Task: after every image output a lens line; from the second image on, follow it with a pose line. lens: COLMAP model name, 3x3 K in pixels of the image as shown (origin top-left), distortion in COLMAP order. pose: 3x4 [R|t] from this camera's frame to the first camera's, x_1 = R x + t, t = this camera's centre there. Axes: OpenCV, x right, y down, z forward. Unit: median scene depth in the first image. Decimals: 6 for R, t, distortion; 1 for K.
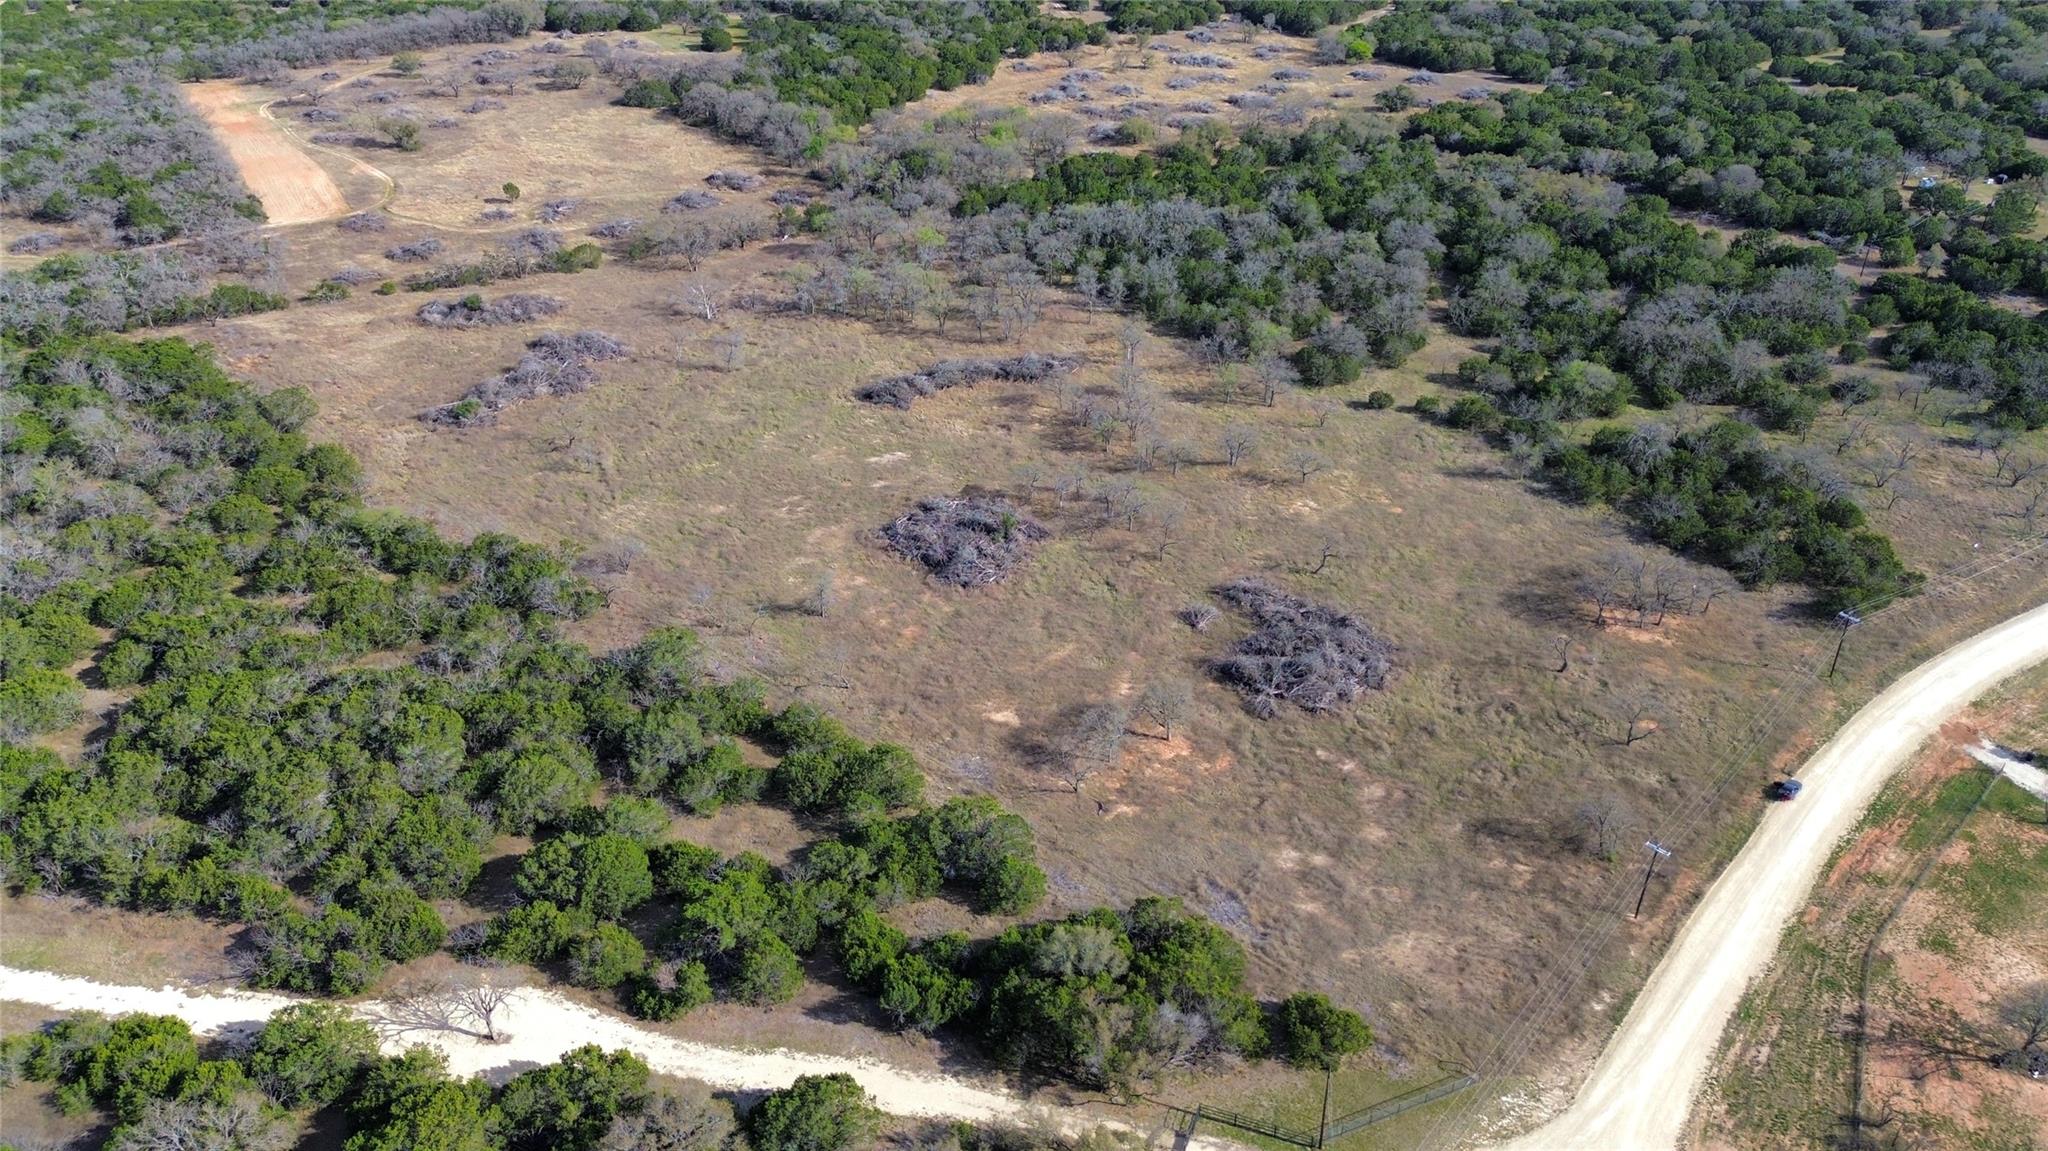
lens RADIAL K [[1453.1, 0, 1023.6], [0, 1453.1, 579.4], [0, 0, 1]] dist [0.044448, -0.024755]
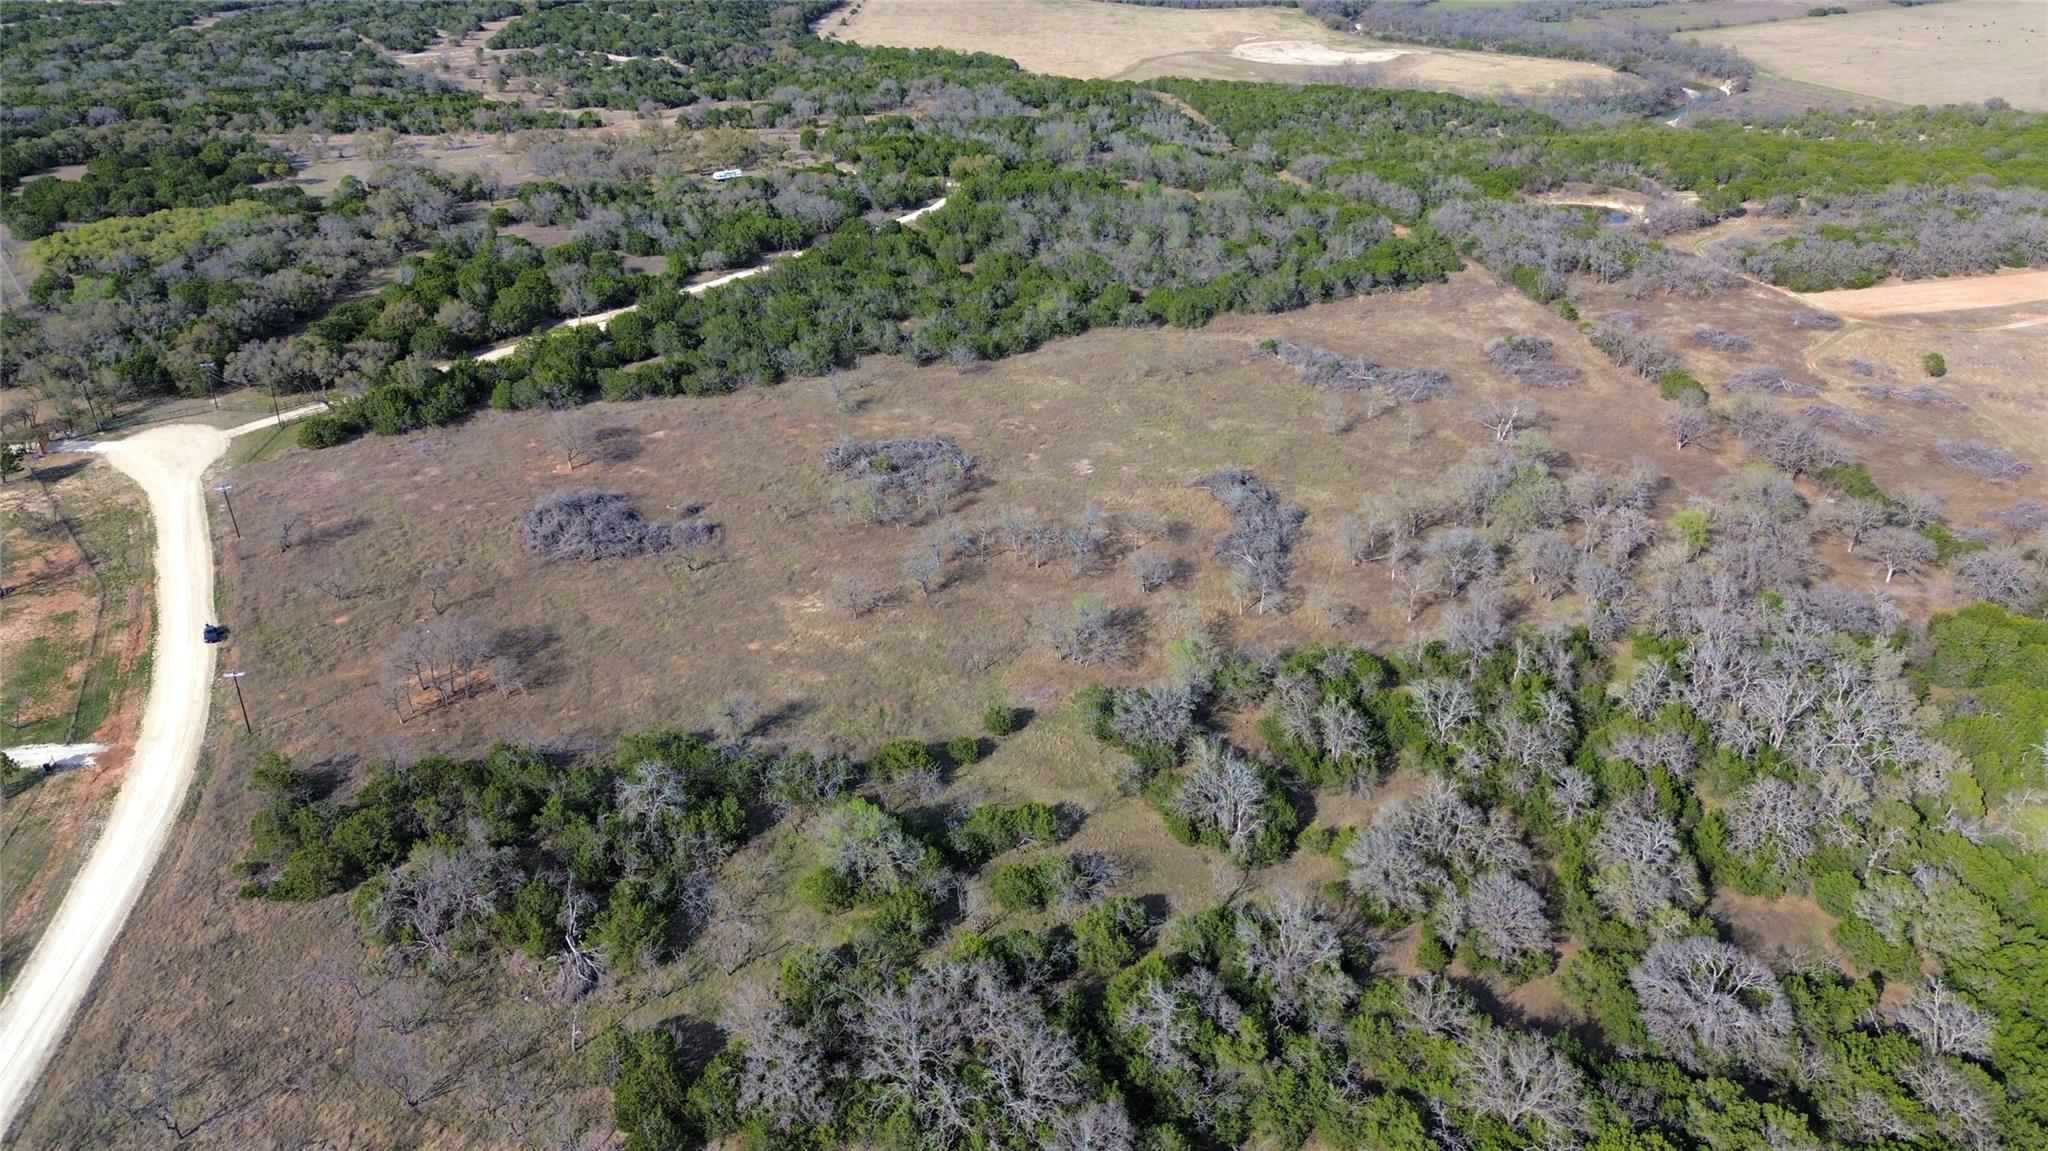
lens RADIAL K [[1453.1, 0, 1024.1], [0, 1453.1, 582.4], [0, 0, 1]] dist [0.044448, -0.024755]
pose [[-0.364514, 0.439479, -0.820967, 1.222374], [-0.472051, 0.672742, 0.569725, -0.892210], [0.802681, 0.595211, -0.037768, 1.505605]]
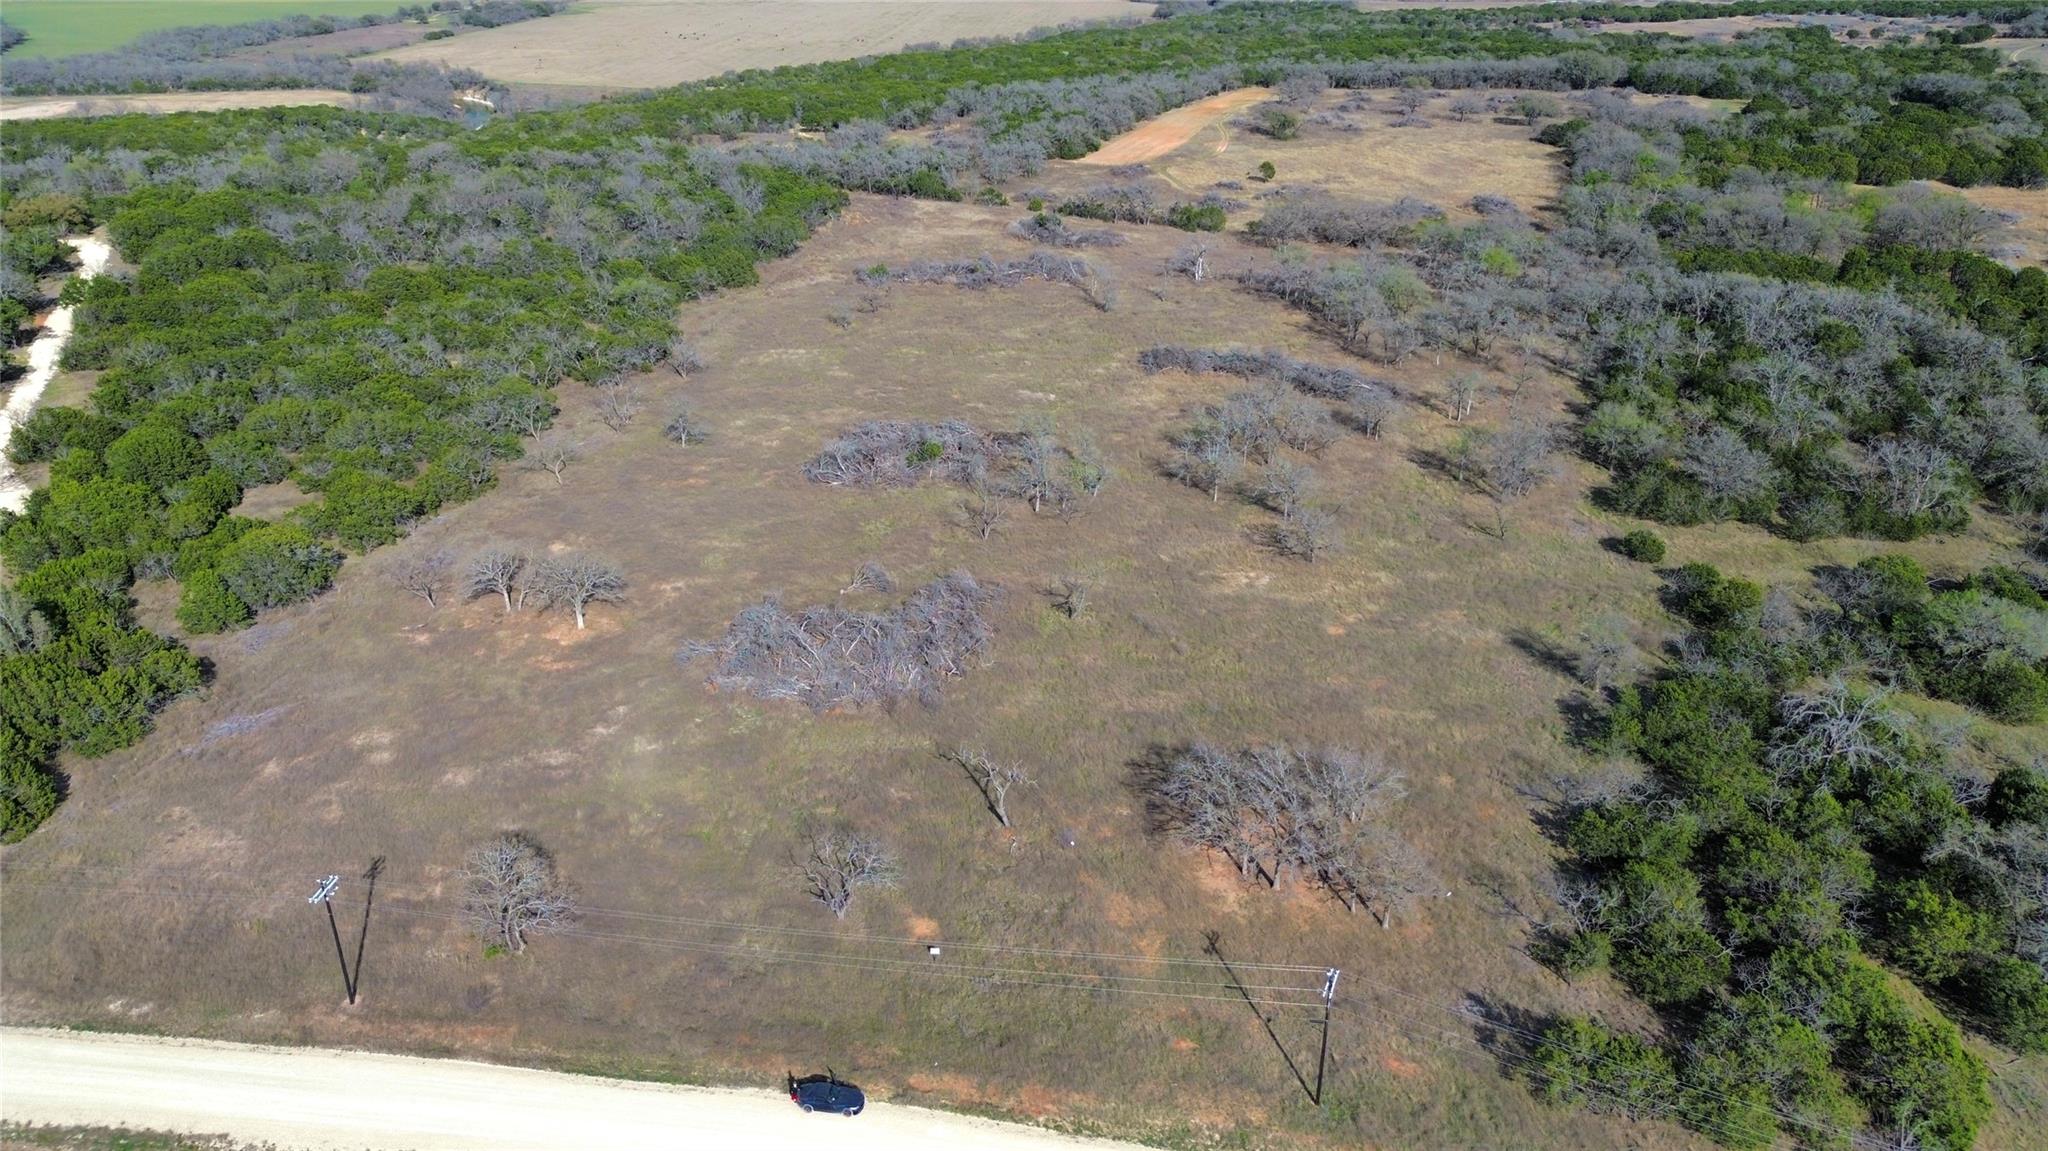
lens RADIAL K [[1453.1, 0, 1024.6], [0, 1453.1, 567.9], [0, 0, 1]] dist [0.044448, -0.024755]
pose [[0.576634, 0.344749, -0.740703, 0.838905], [-0.416686, 0.903932, 0.096334, -0.101517], [0.702757, 0.253091, 0.664890, 0.624976]]
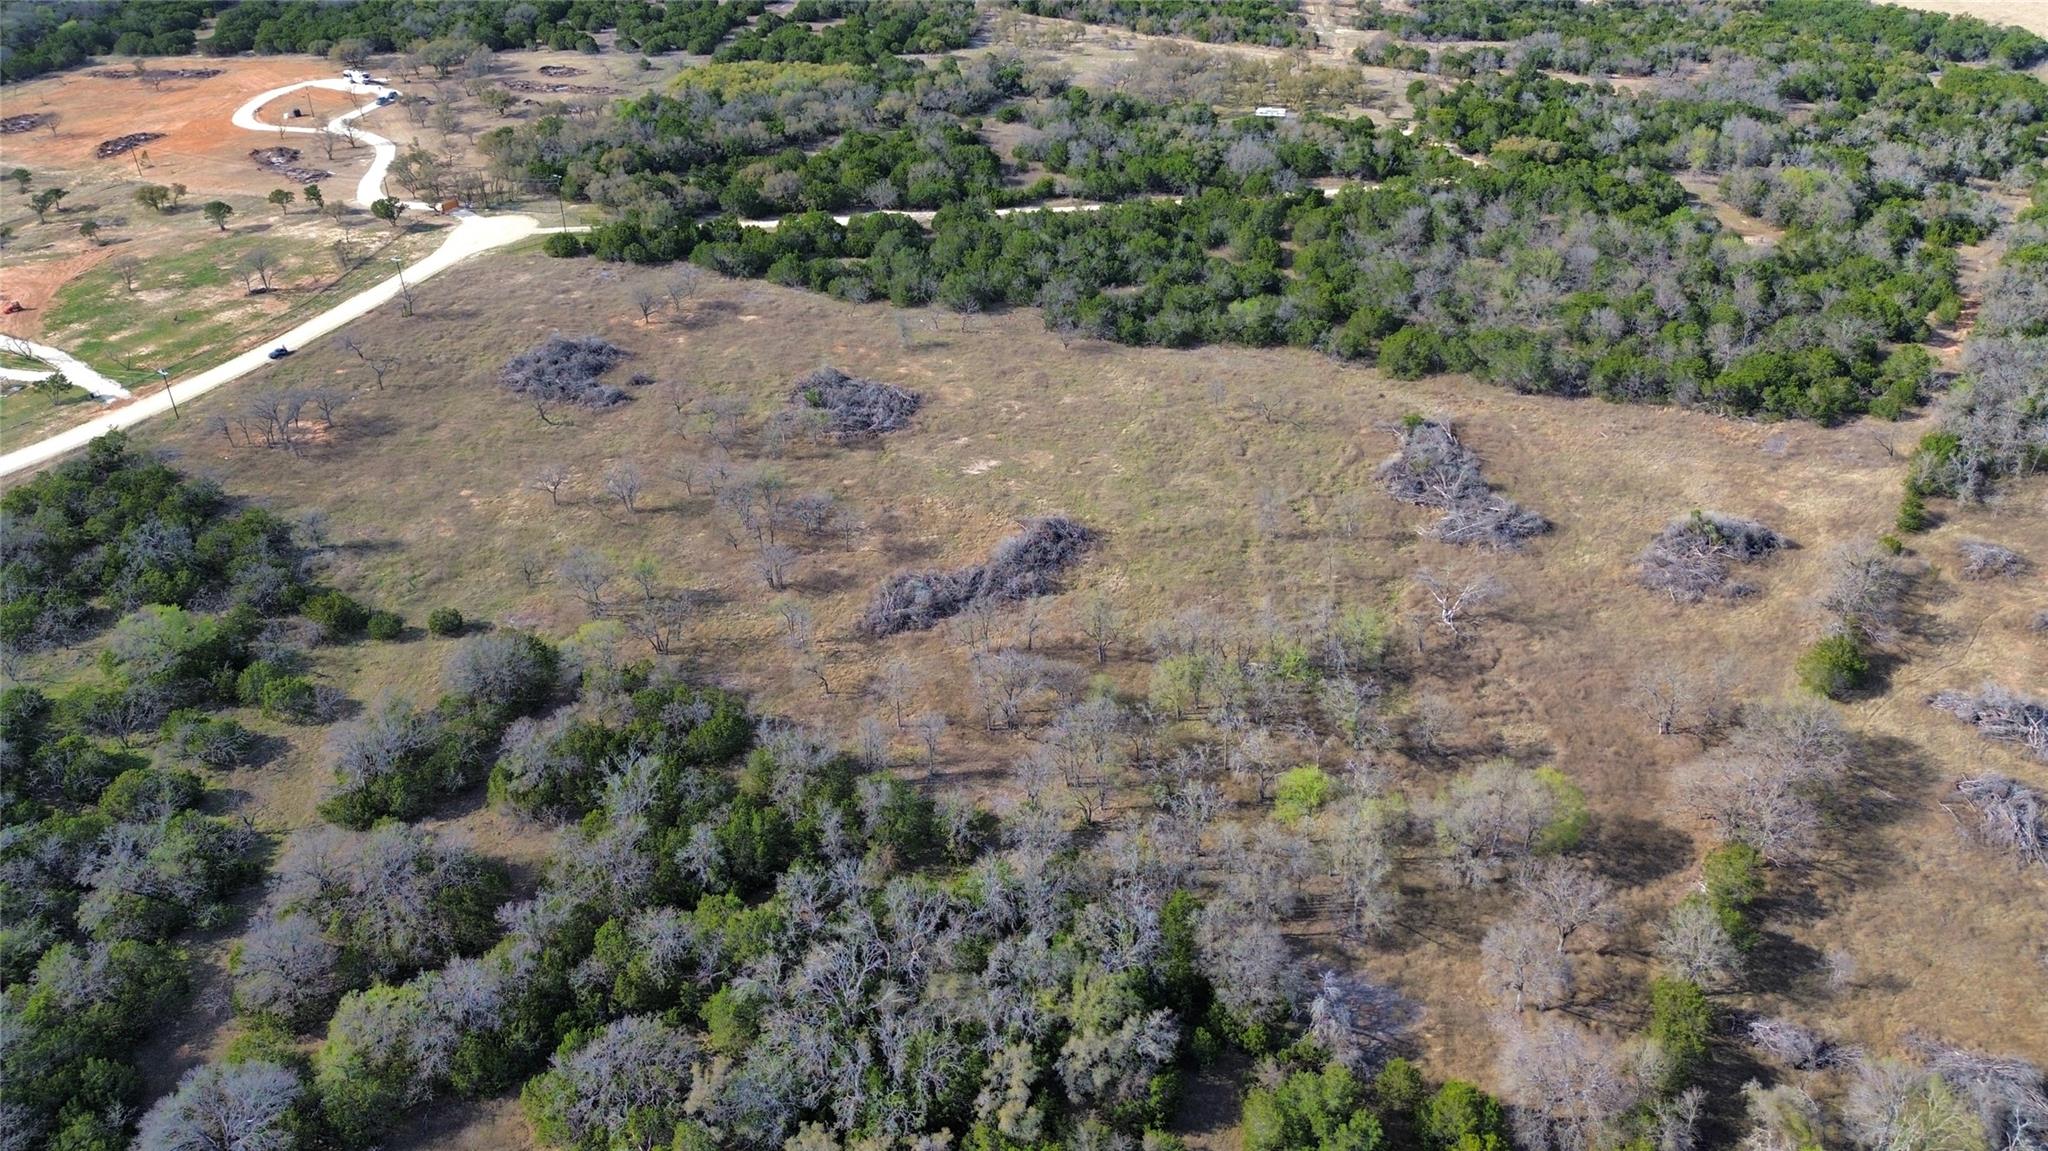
lens RADIAL K [[1453.1, 0, 1015.5], [0, 1453.1, 581.1], [0, 0, 1]] dist [0.044448, -0.024755]
pose [[-0.921533, 0.205504, -0.329462, 0.329751], [-0.190770, 0.499403, 0.845105, -1.276176], [0.338207, 0.841644, -0.421012, 2.131924]]
